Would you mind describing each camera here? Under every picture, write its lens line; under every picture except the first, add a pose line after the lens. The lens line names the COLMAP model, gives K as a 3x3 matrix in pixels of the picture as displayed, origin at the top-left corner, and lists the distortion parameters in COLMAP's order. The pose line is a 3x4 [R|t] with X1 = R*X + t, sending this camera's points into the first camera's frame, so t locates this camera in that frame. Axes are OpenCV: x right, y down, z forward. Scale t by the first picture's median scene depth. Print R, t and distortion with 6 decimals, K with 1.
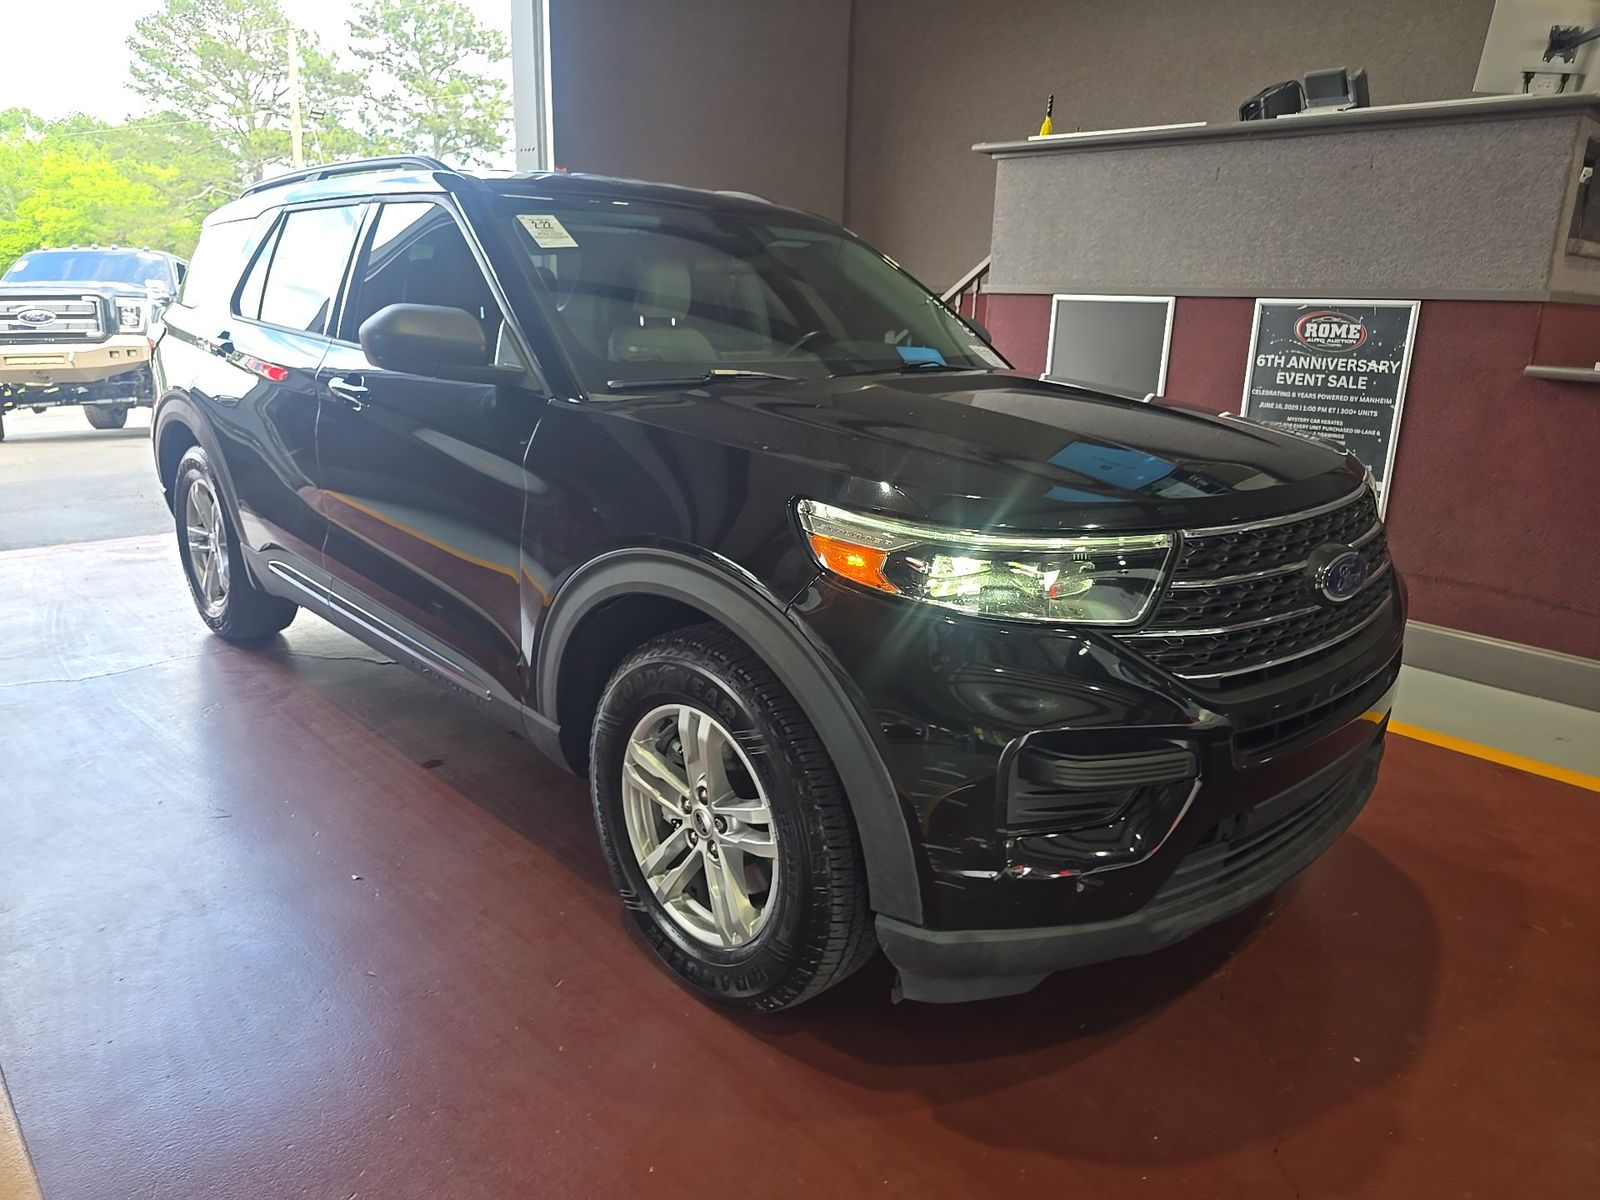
lens RADIAL K [[1078.3, 0, 800.0], [0, 1078.3, 600.0], [0, 0, 1]] dist [0.047473, -0.042369]
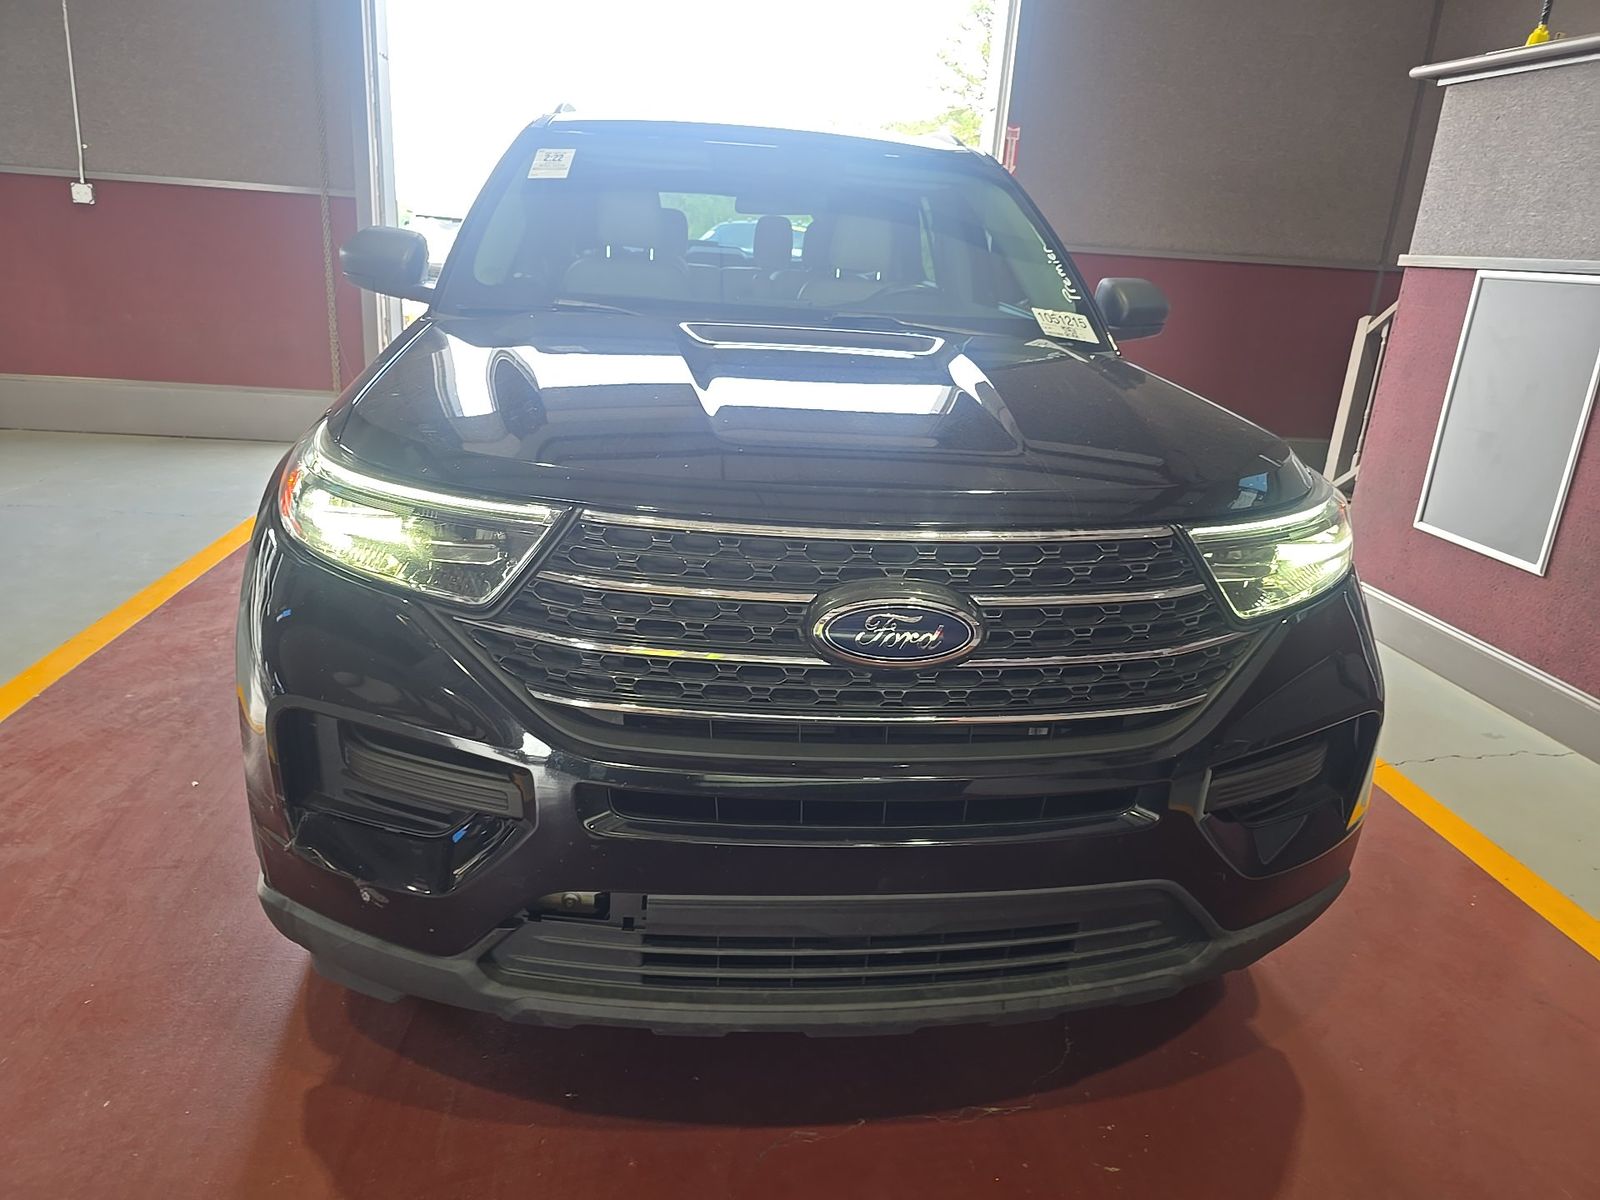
lens RADIAL K [[1087.8, 0, 794.6], [0, 1087.8, 592.2], [0, 0, 1]] dist [0.008637, 0.001499]
pose [[0.812031, 0.205216, -0.546343, 0.309440], [-0.199479, 0.977354, 0.070625, -0.030858], [0.548464, 0.051634, 0.834578, 0.150317]]
